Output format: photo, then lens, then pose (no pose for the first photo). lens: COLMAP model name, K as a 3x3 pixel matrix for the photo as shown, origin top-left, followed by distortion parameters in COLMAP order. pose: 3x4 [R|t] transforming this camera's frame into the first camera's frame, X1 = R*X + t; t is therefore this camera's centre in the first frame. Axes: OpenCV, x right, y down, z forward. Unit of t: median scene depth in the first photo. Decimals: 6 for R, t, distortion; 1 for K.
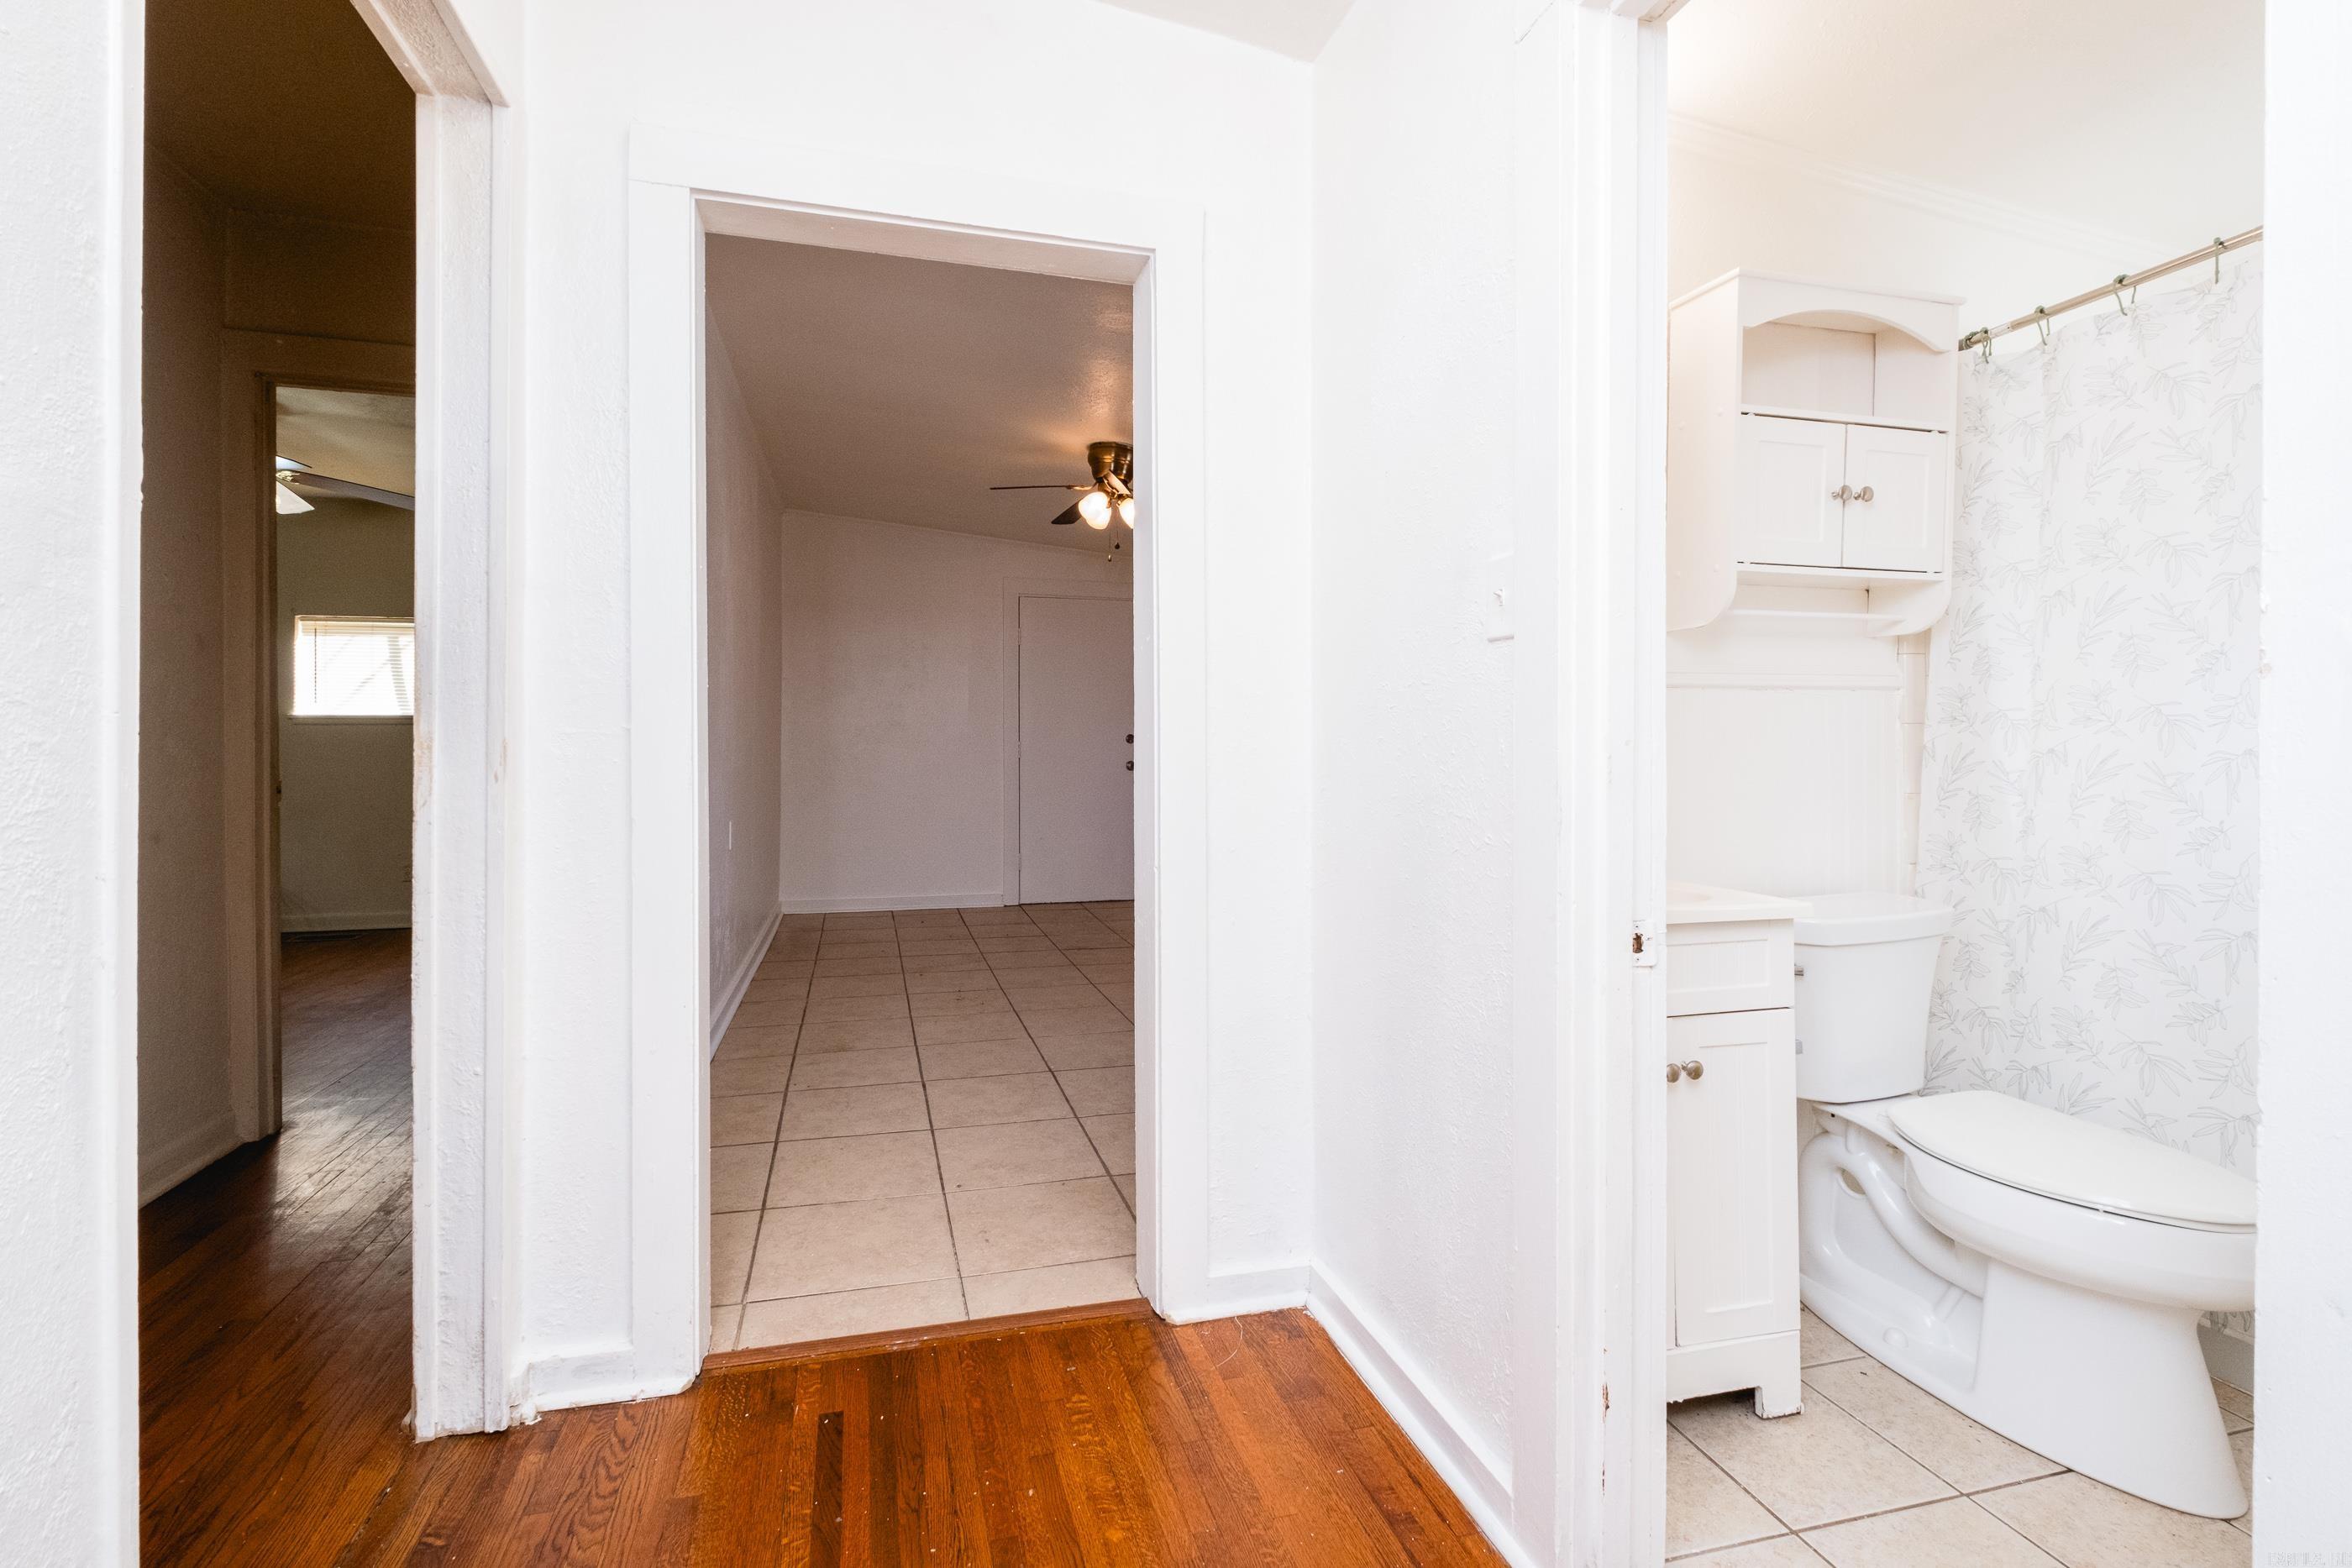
lens RADIAL K [[1048.3, 0, 1134.0], [0, 1048.3, 759.9], [0, 0, 1]] dist [-0.001046, -0.000562]
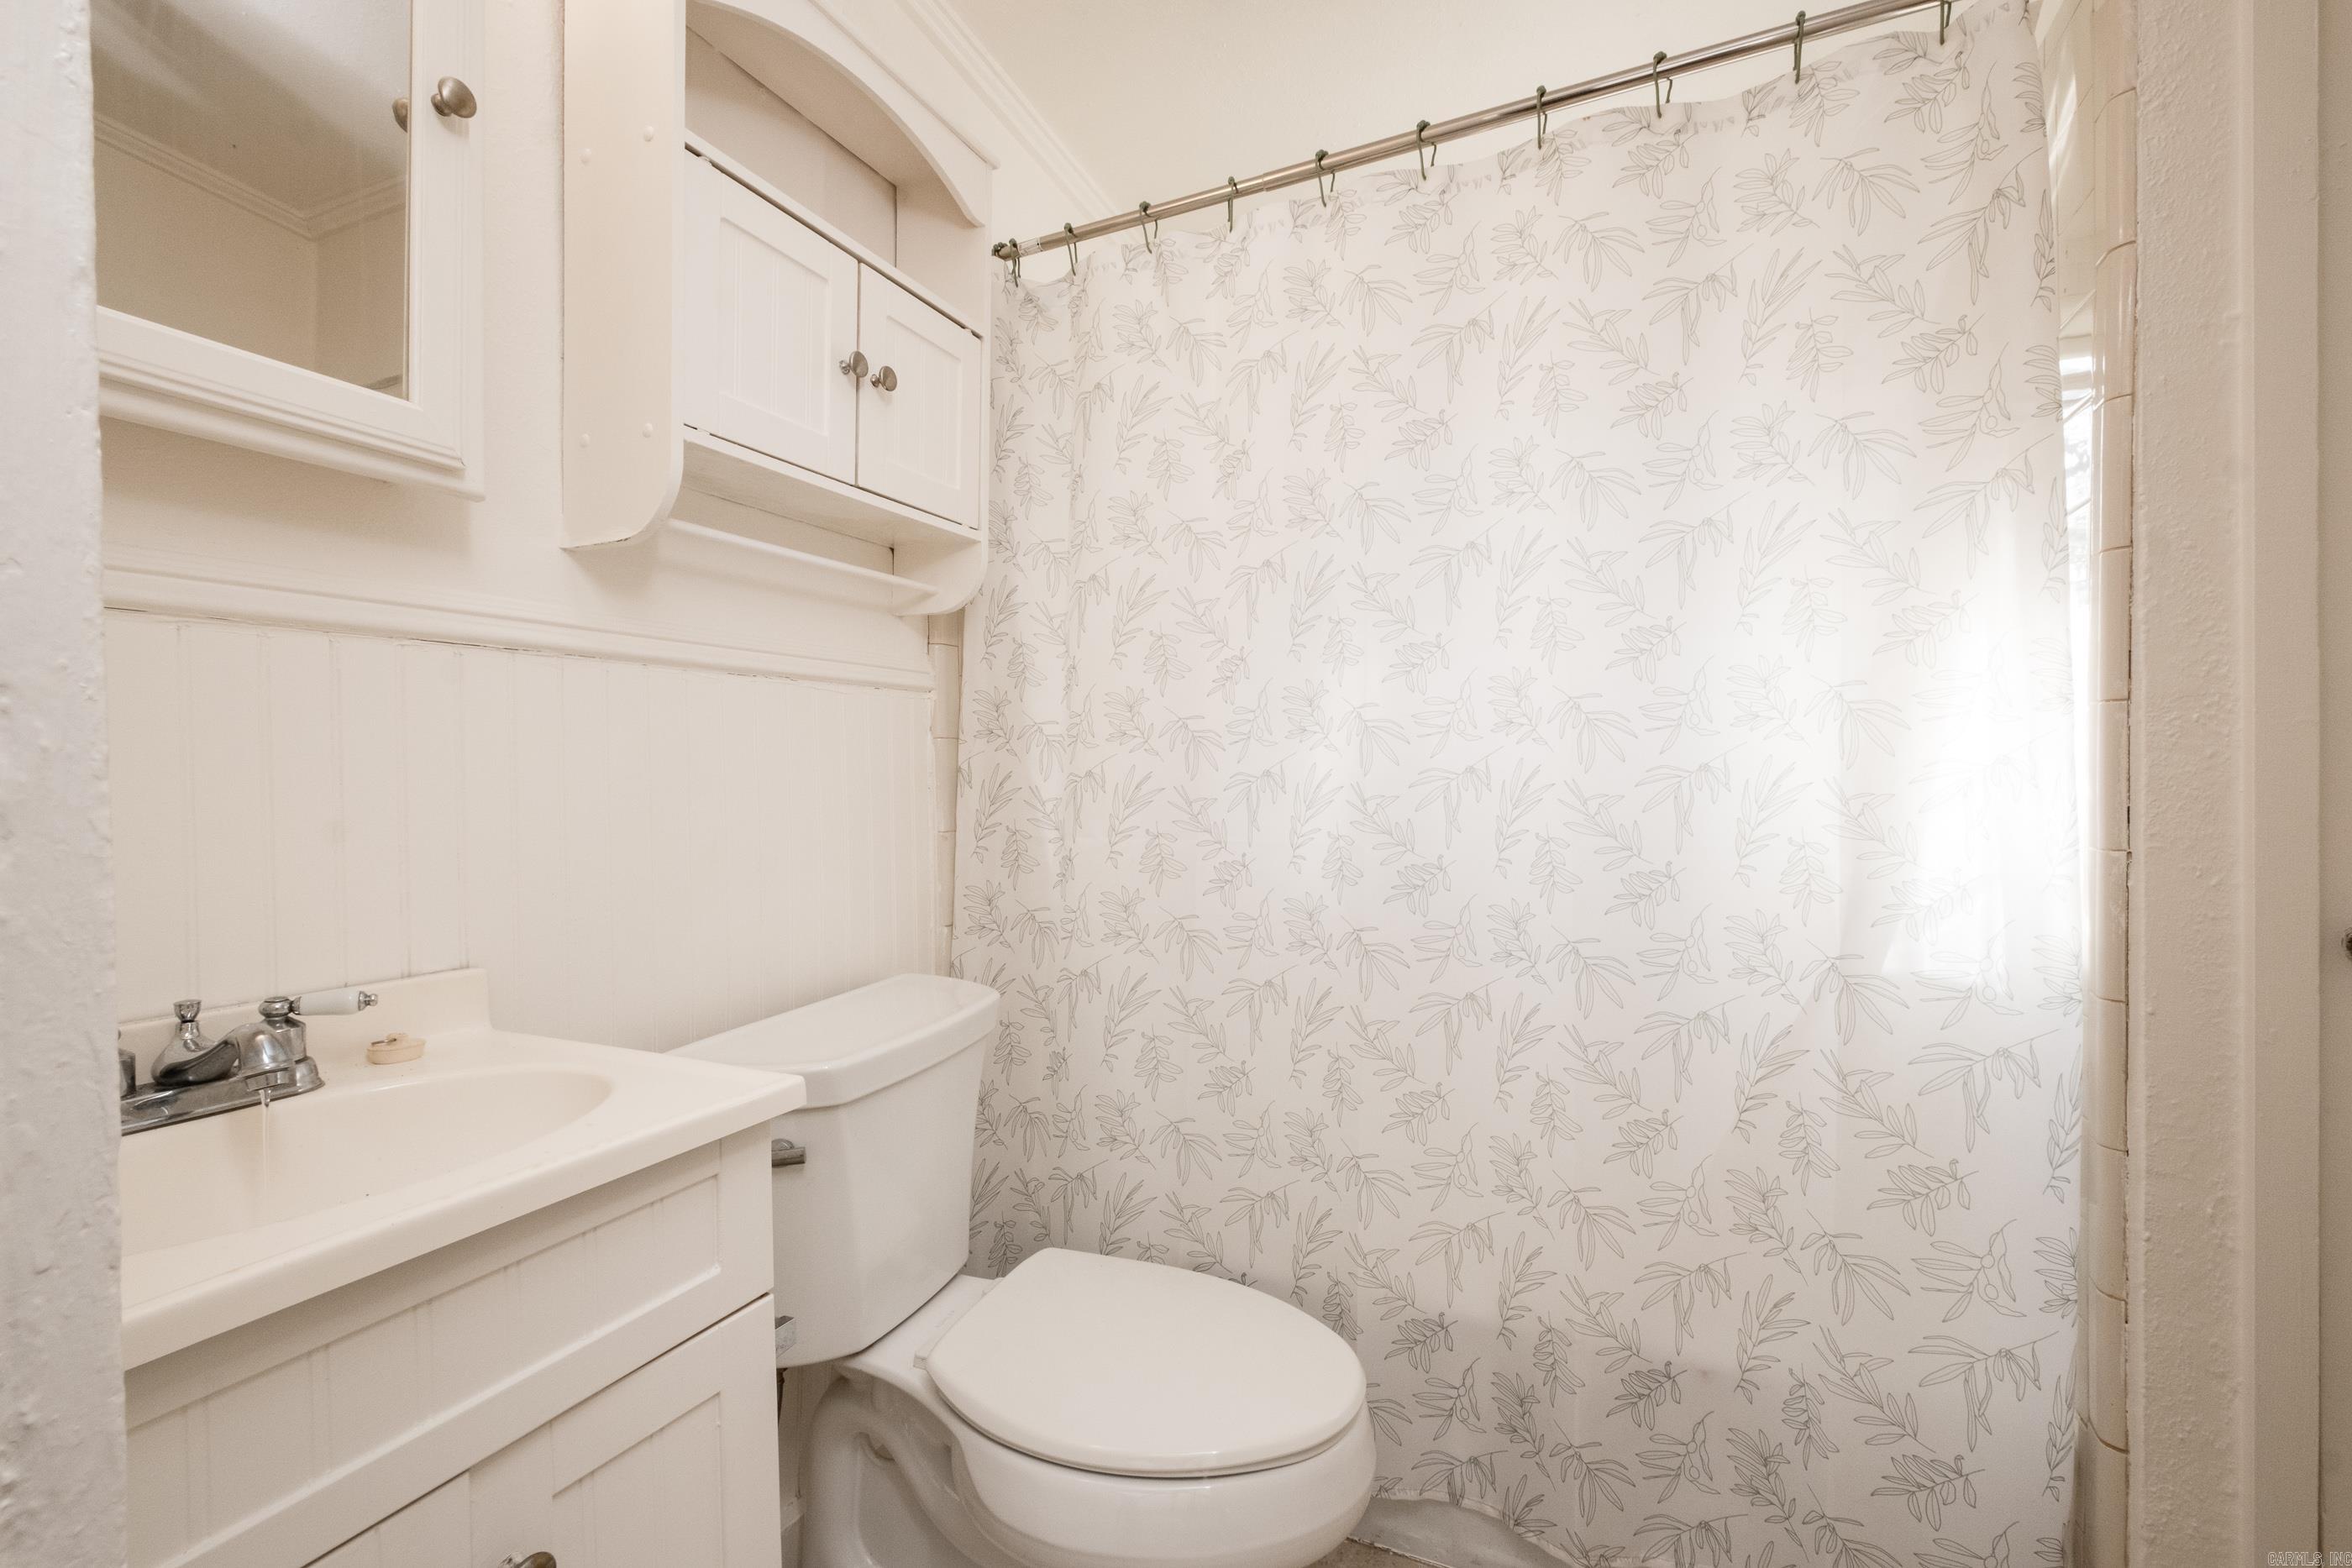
lens RADIAL K [[1032.9, 0, 1162.0], [0, 1032.9, 775.3], [0, 0, 1]] dist [0.002370, -0.000879]
pose [[0.650958, -0.005384, 0.759095, 0.296815], [0.014281, 0.999885, -0.005155, -0.002453], [-0.758979, 0.014196, 0.650960, 0.421317]]
